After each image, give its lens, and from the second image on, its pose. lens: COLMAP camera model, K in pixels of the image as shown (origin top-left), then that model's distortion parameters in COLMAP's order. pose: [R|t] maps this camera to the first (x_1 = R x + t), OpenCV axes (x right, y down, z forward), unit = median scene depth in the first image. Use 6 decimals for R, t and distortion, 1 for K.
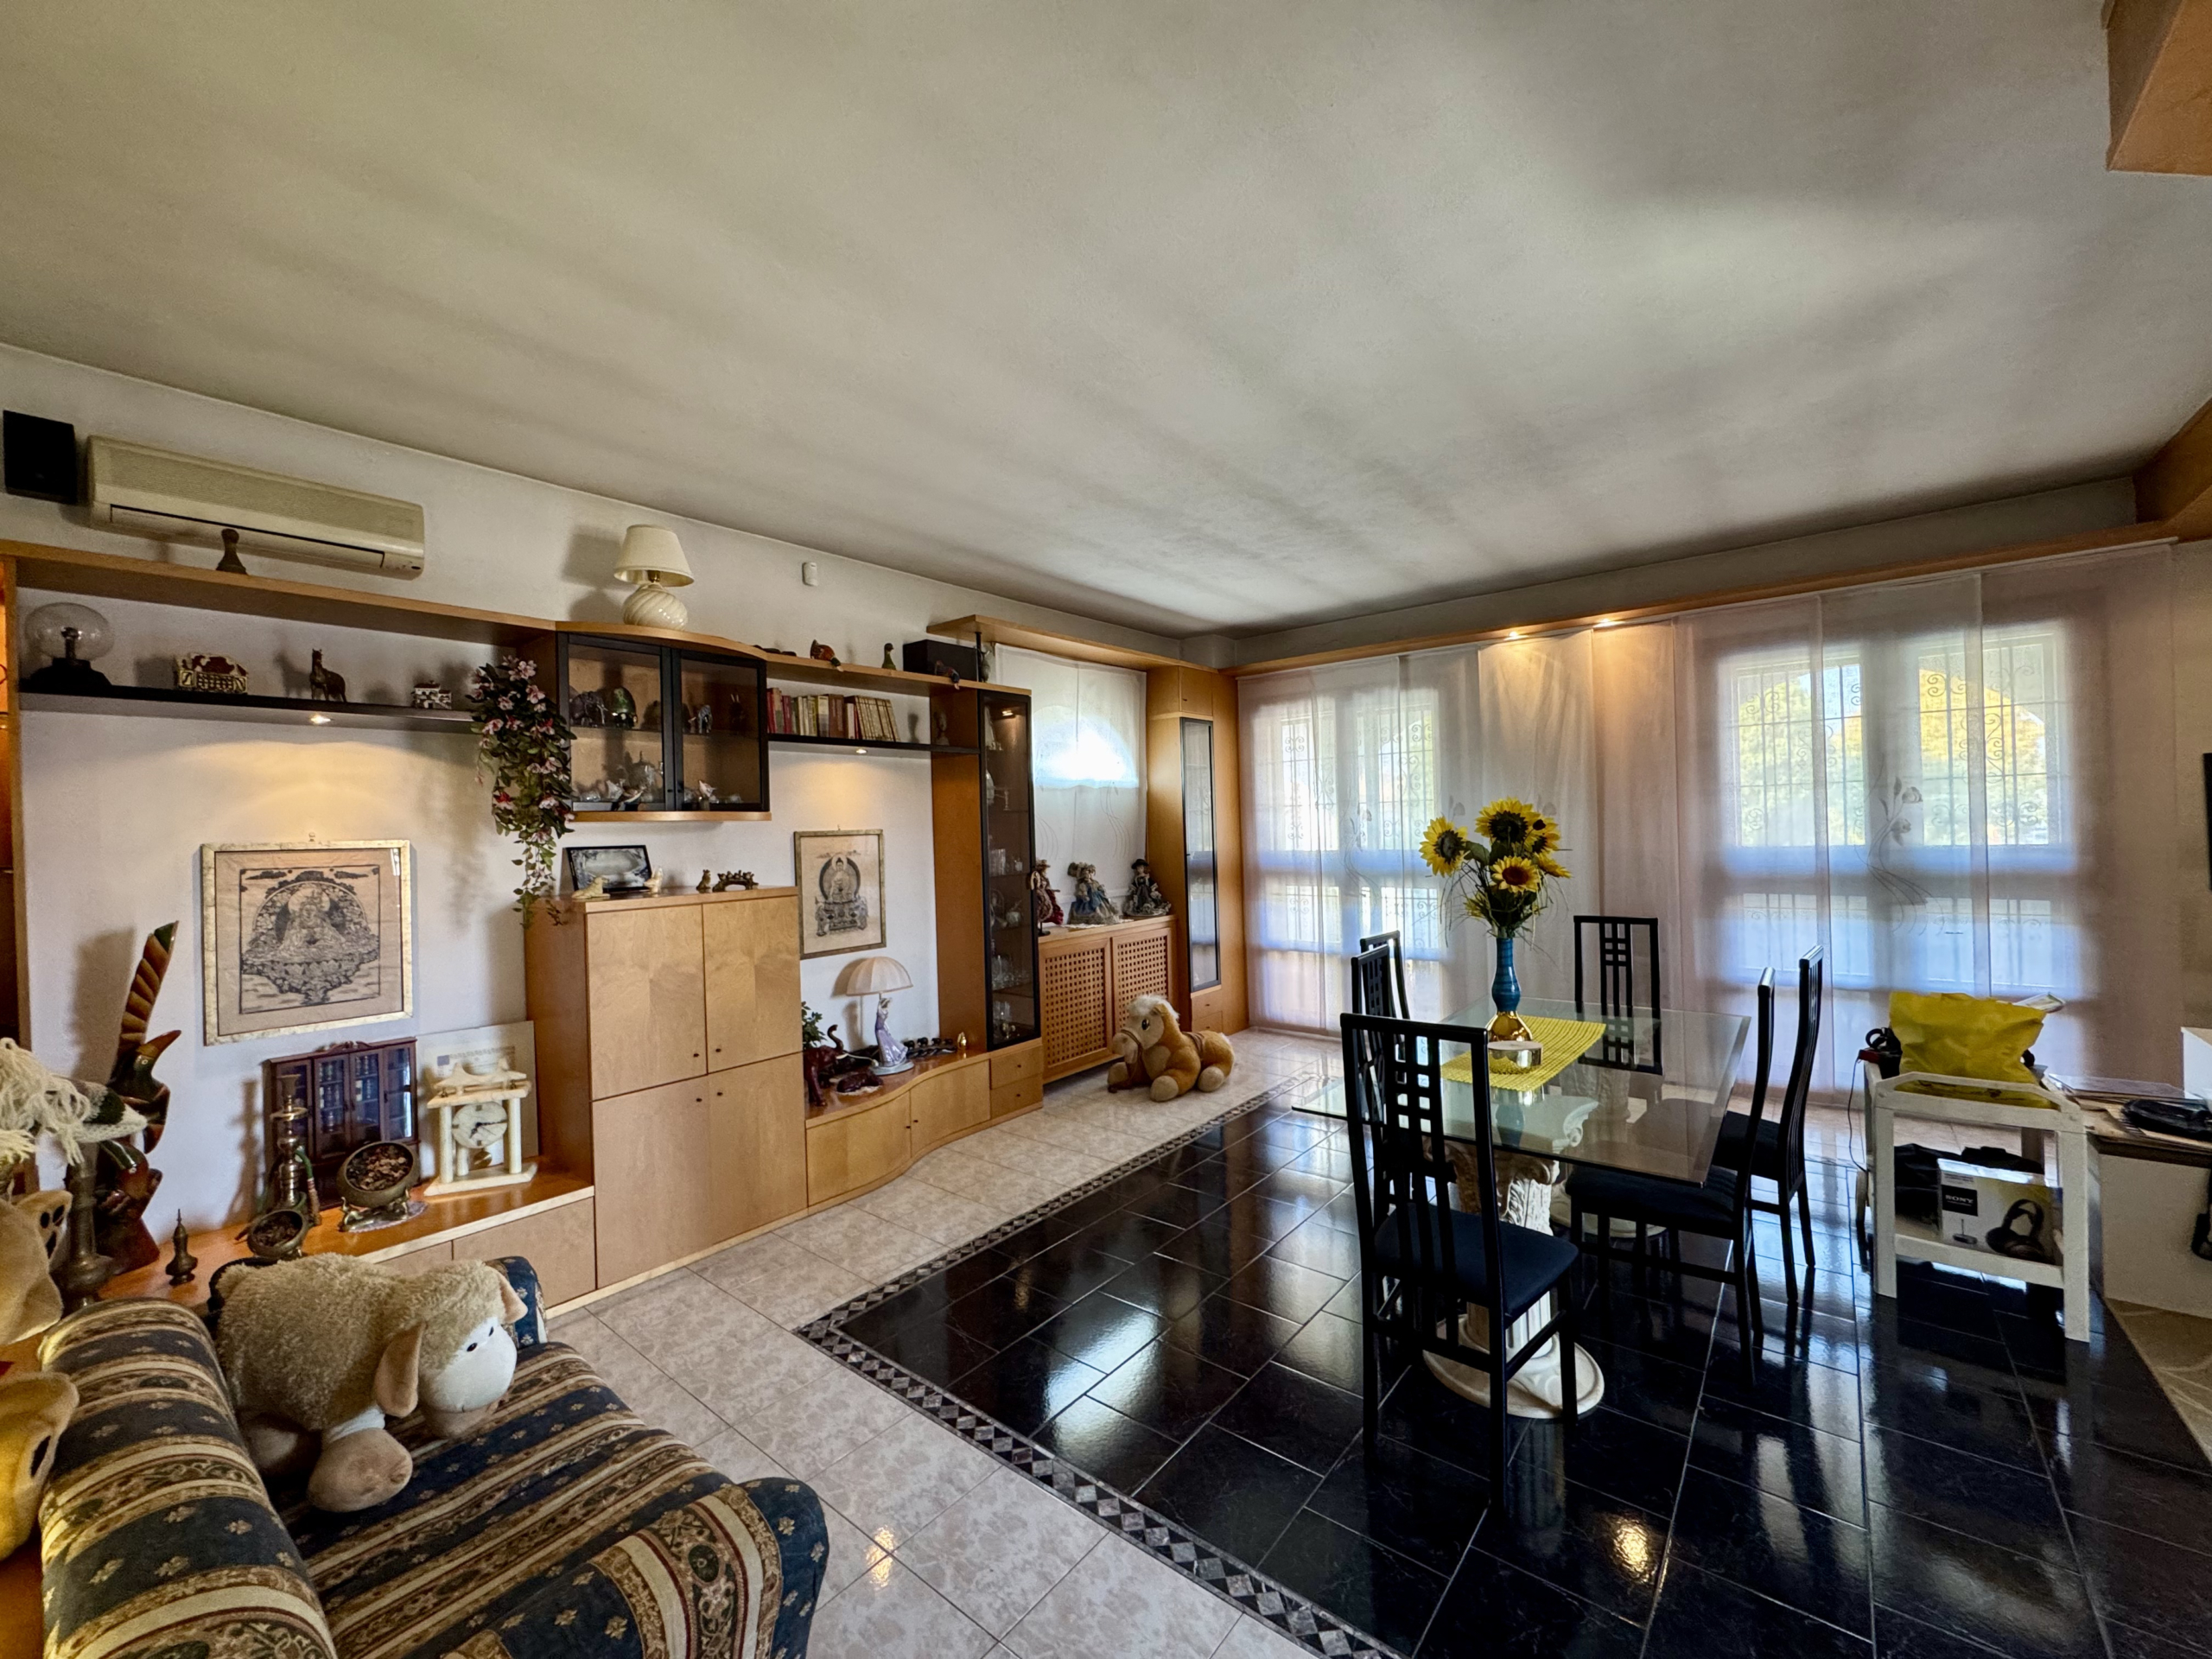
lens RADIAL K [[885.2, 0, 1108.1], [0, 885.2, 827.7], [0, 0, 1]] dist [-0.002491, -0.000181]
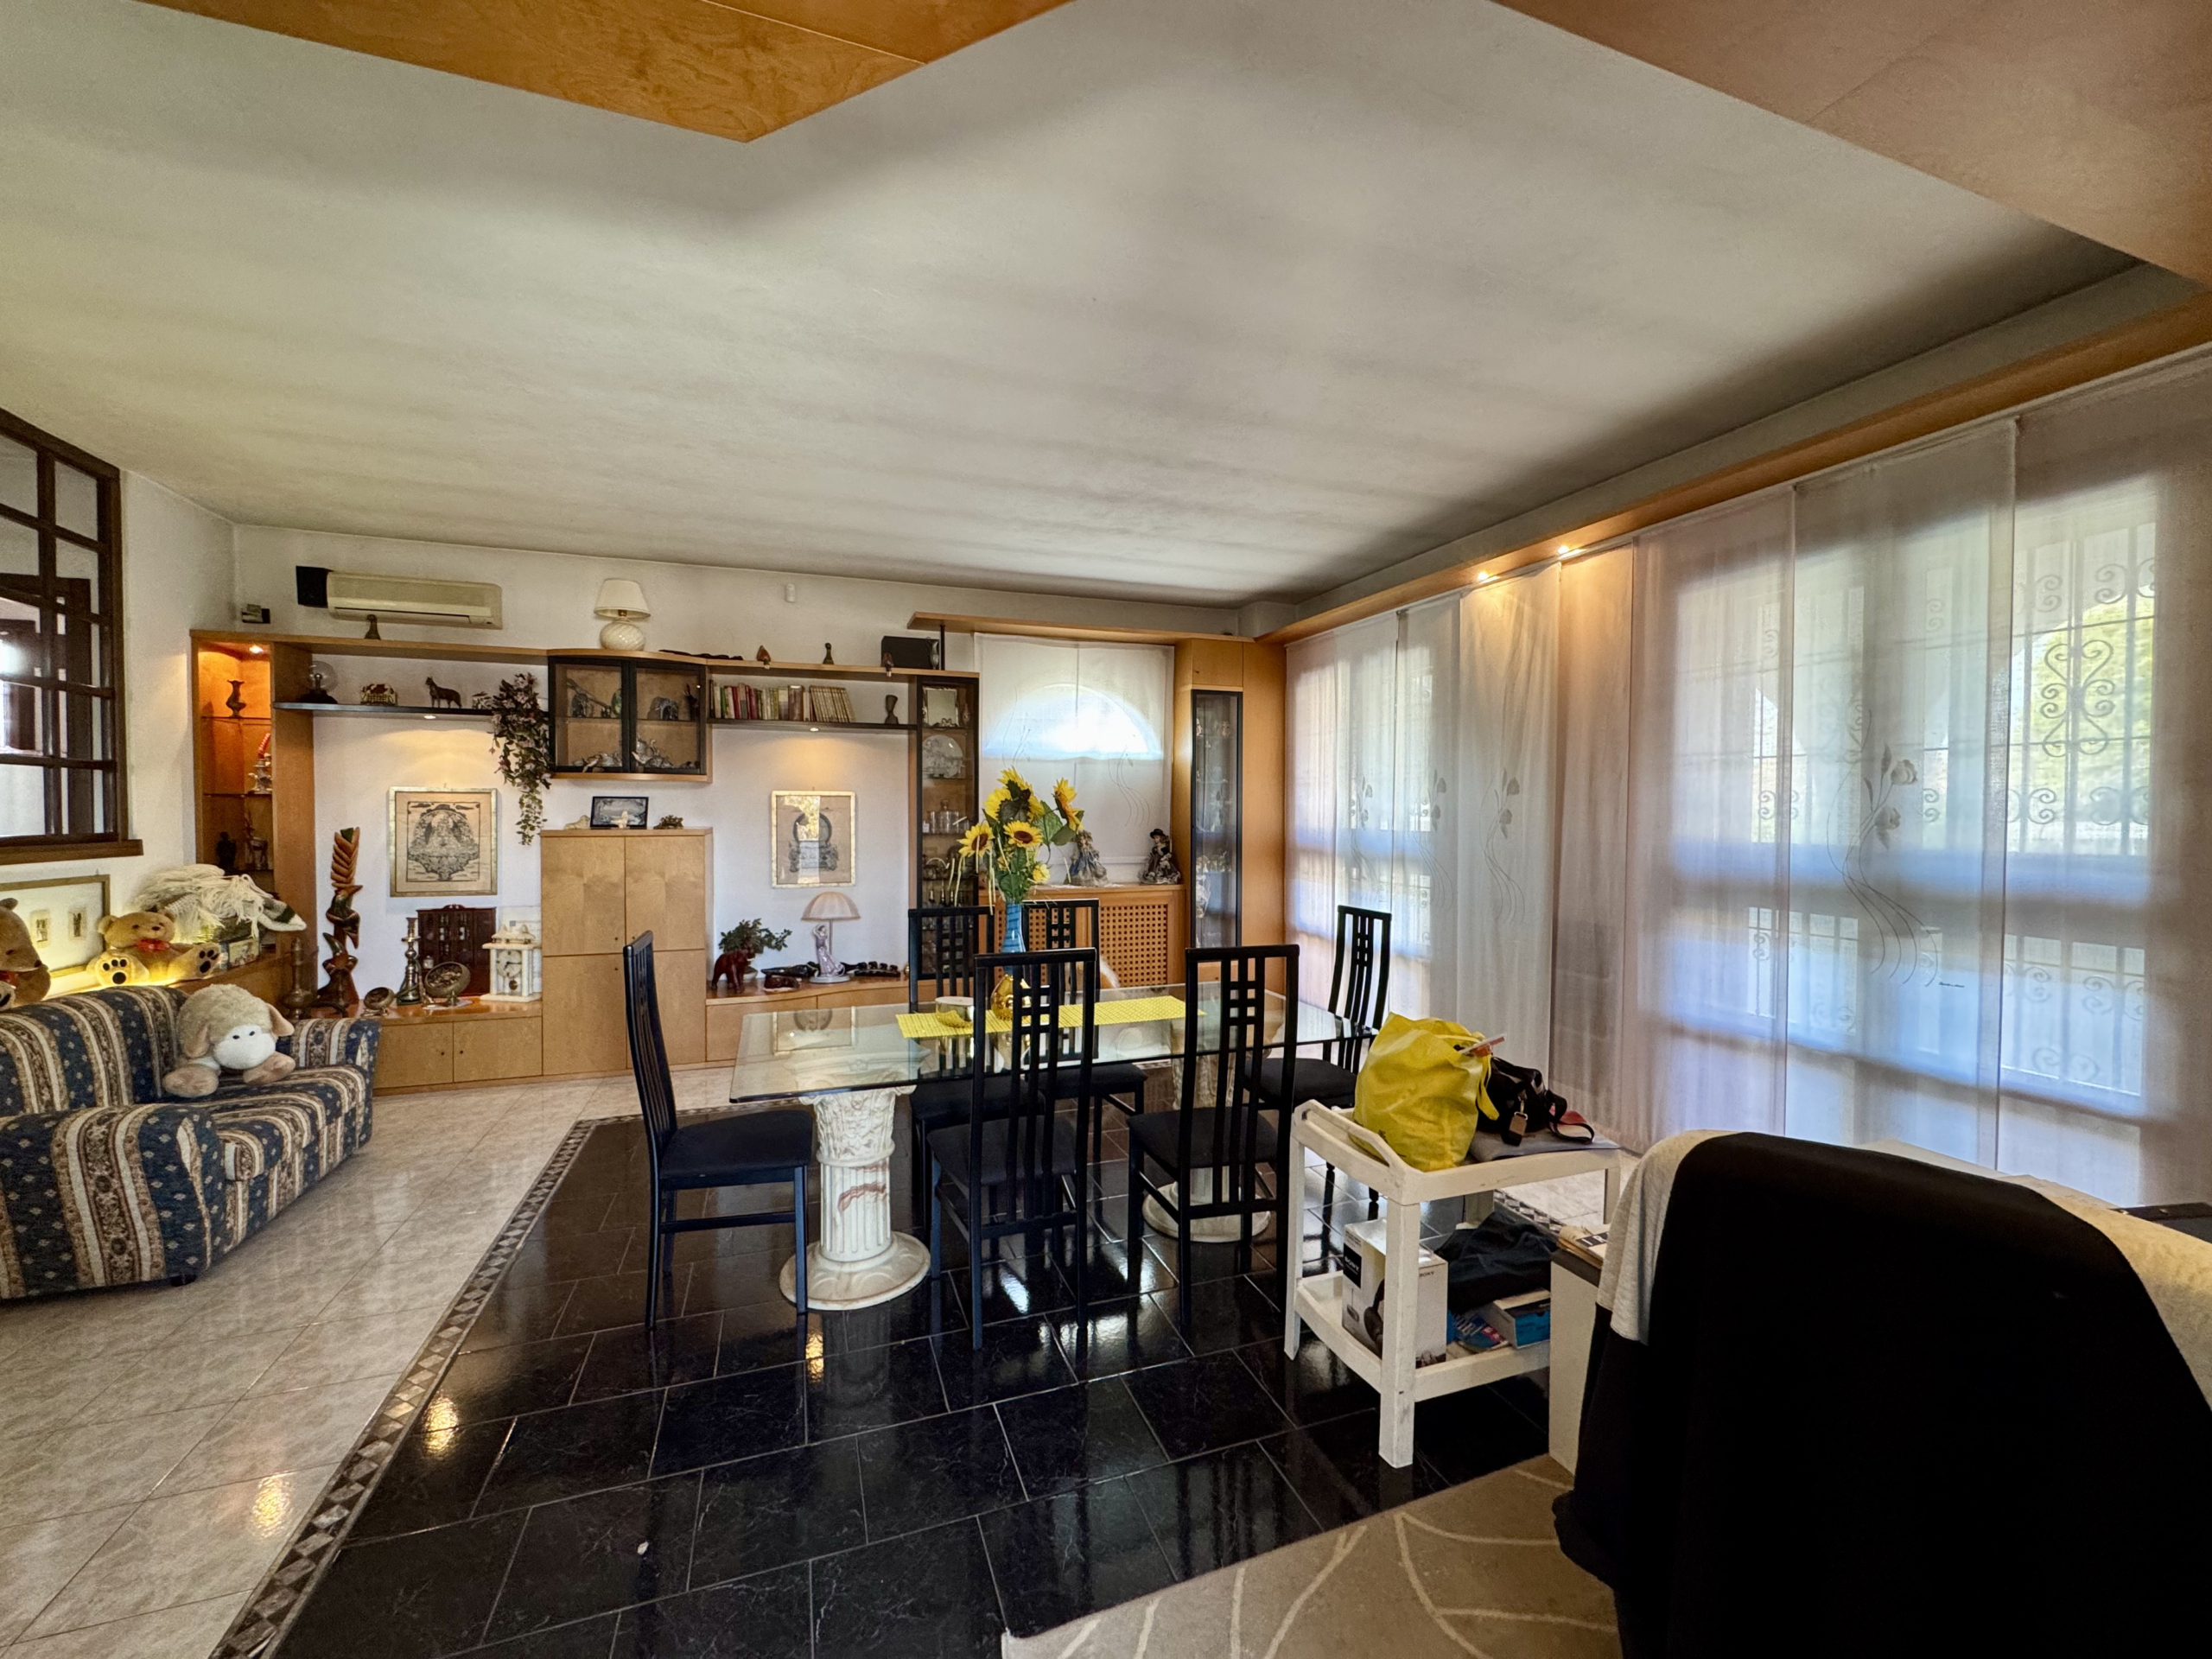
lens RADIAL K [[885.2, 0, 1107.6], [0, 885.2, 828.6], [0, 0, 1]] dist [-0.002491, -0.000181]
pose [[0.856063, 0.043063, -0.515074, 0.760794], [-0.027872, 0.998919, 0.037192, -0.002869], [0.516119, -0.017483, 0.856339, 0.124521]]
